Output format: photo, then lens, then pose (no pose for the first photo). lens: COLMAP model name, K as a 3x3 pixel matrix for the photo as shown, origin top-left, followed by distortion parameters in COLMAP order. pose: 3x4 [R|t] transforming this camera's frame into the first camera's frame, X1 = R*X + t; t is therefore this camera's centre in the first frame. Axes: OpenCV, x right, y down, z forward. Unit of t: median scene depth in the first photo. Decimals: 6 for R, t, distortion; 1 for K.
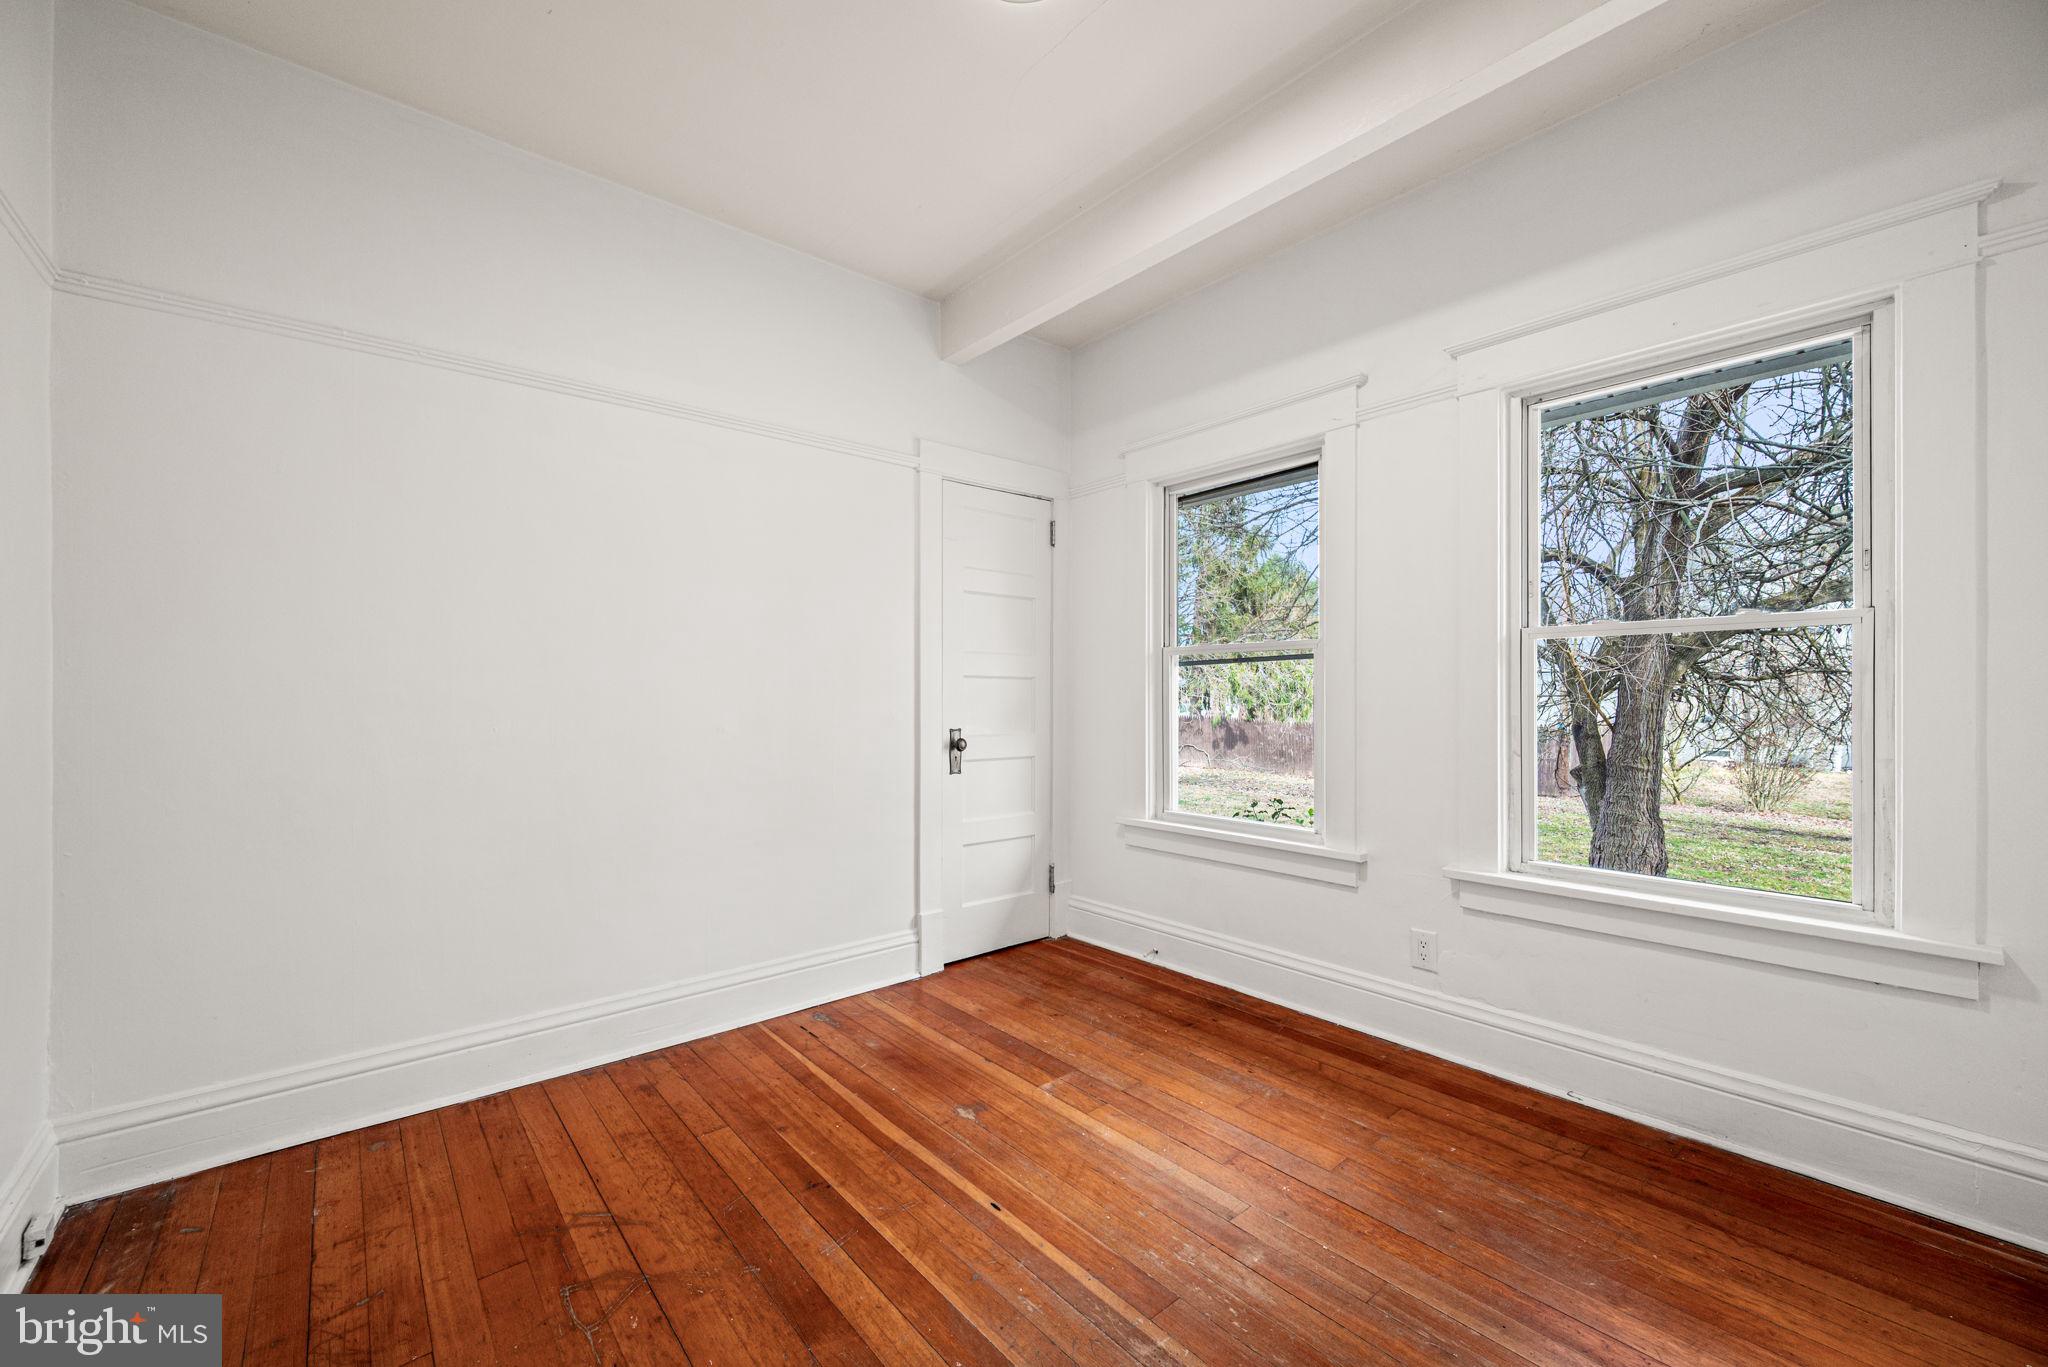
lens RADIAL K [[834.0, 0, 1013.1], [0, 834.0, 703.1], [0, 0, 1]] dist [-0.000345, -0.000328]
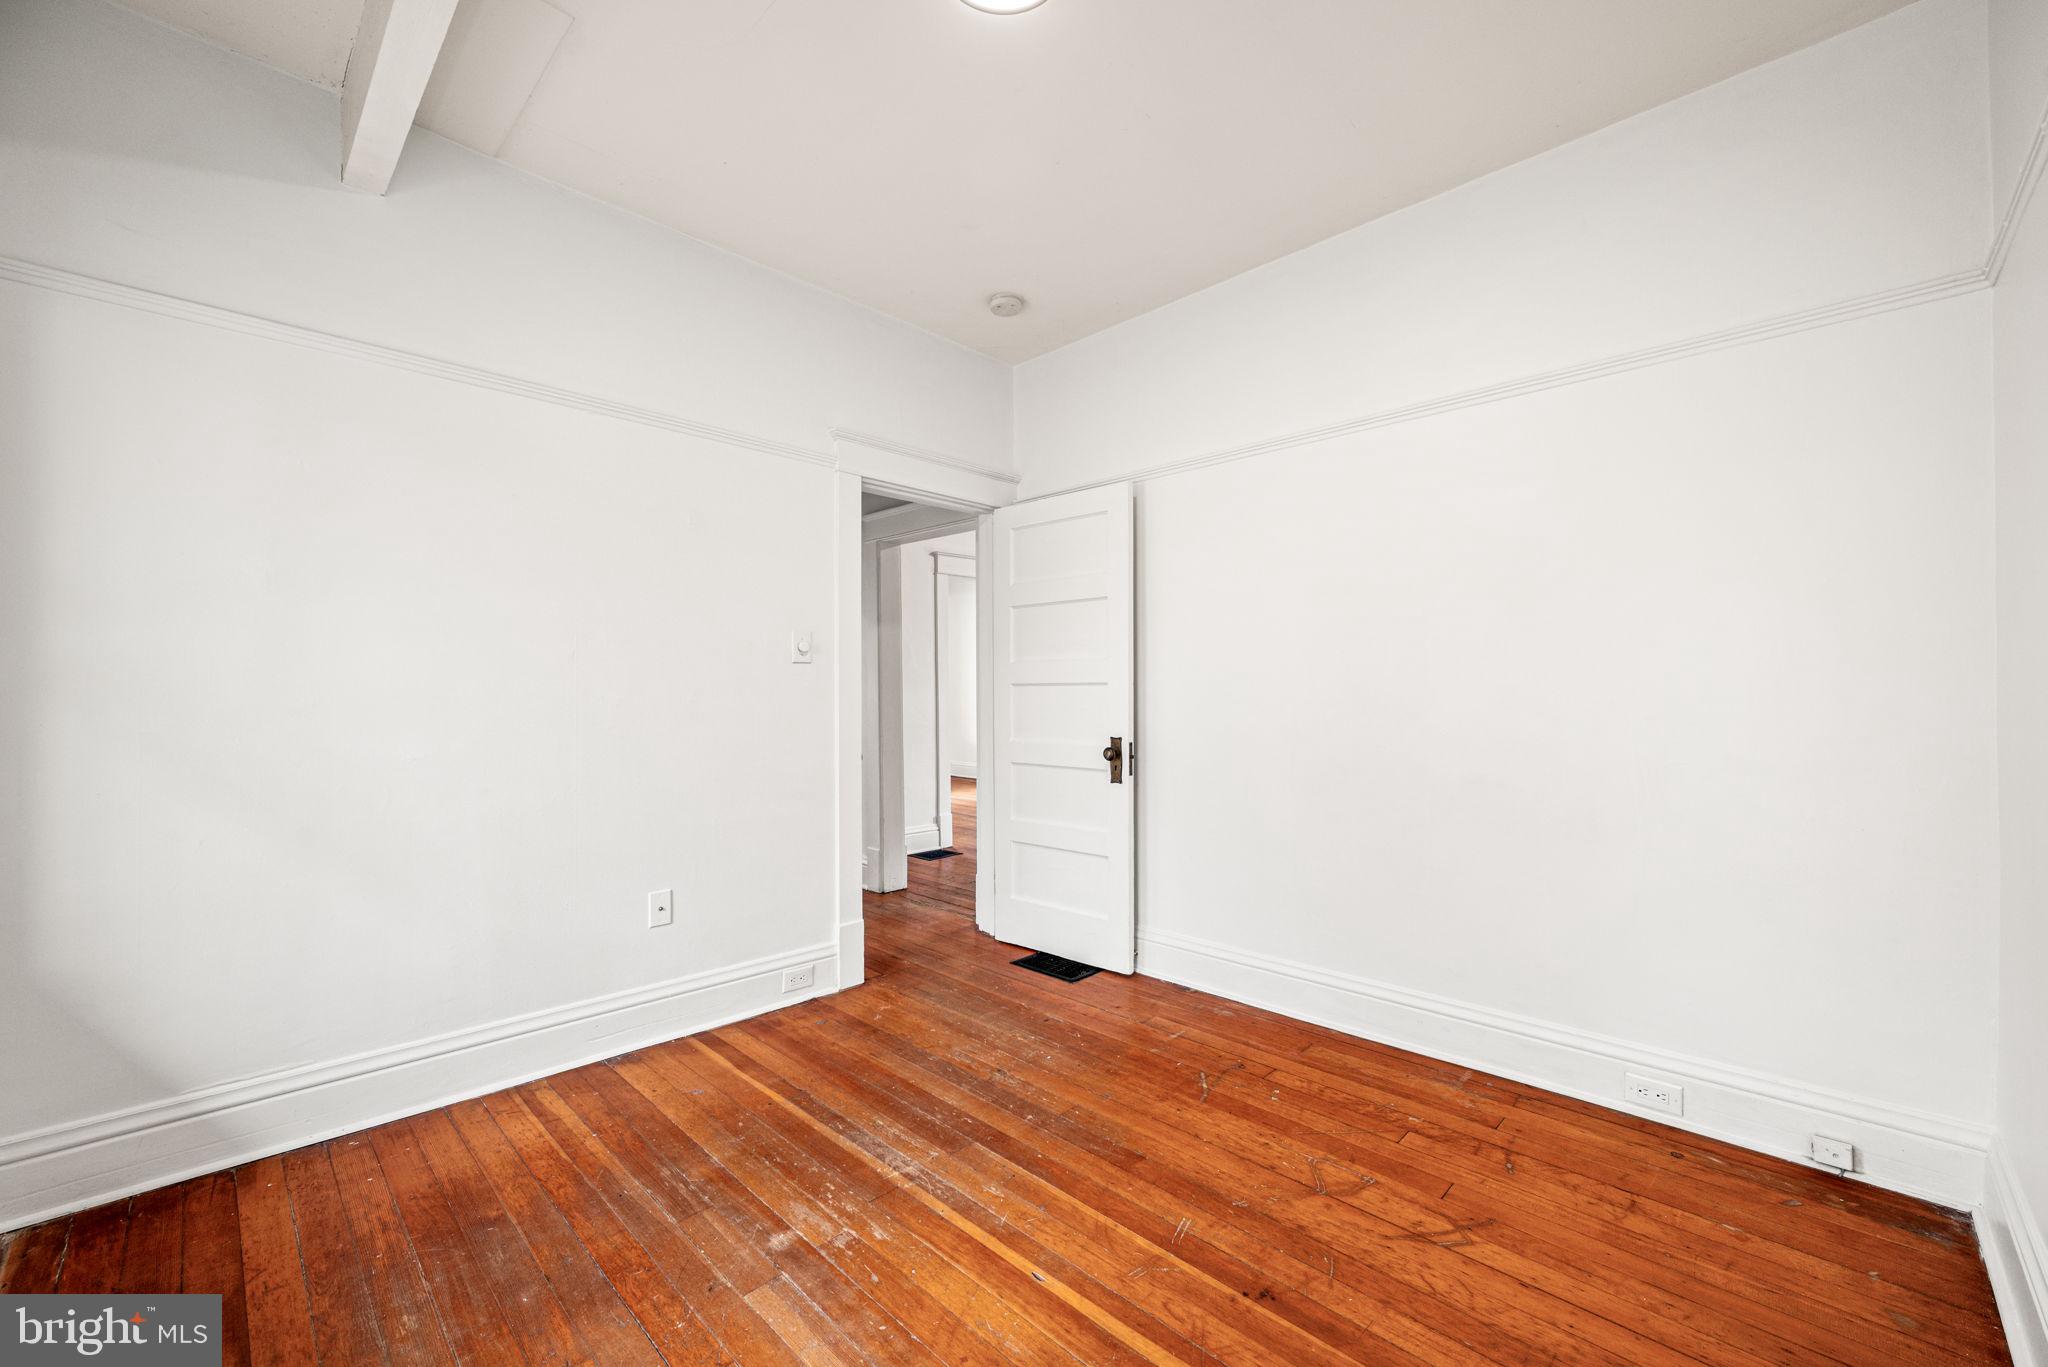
lens RADIAL K [[834.0, 0, 1013.1], [0, 834.0, 703.1], [0, 0, 1]] dist [-0.000345, -0.000328]
pose [[-0.996221, 0.002436, -0.086820, 0.087424], [0.000717, 0.999803, 0.019829, -0.023950], [0.086852, 0.019692, -0.996027, 2.010260]]
